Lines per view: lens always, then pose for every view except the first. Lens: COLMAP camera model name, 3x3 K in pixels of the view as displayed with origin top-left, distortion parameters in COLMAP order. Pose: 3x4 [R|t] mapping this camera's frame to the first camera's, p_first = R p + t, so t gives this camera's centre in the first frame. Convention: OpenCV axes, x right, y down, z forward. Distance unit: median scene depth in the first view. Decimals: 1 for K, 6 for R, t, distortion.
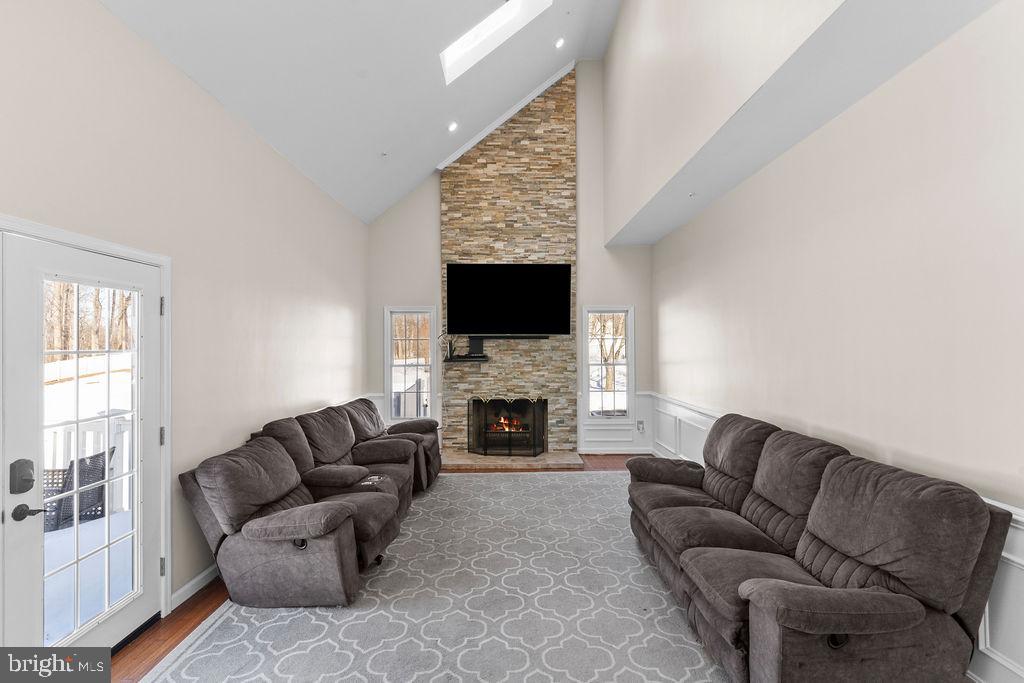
lens RADIAL K [[491.9, 0, 510.0], [0, 491.9, 338.6], [0, 0, 1]] dist [0.004716, 0.000535]
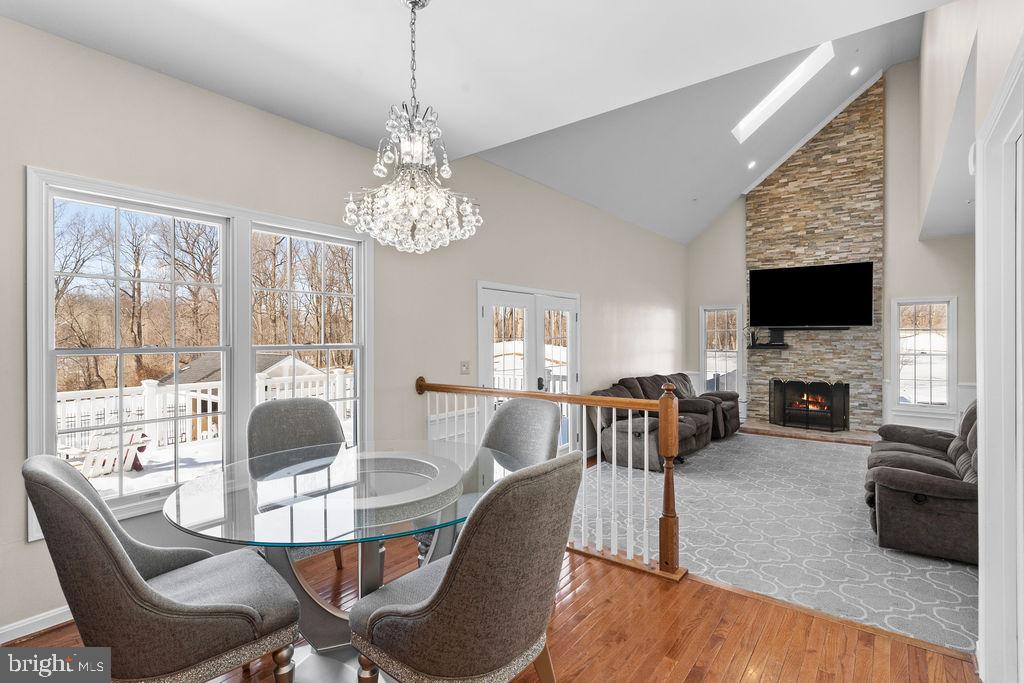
lens RADIAL K [[491.9, 0, 510.0], [0, 491.9, 338.6], [0, 0, 1]] dist [0.004716, 0.000535]
pose [[0.789051, 0.005870, -0.614299, 0.155731], [0.007299, 0.999794, 0.018929, -0.006482], [0.614284, -0.019420, 0.788846, -0.355197]]
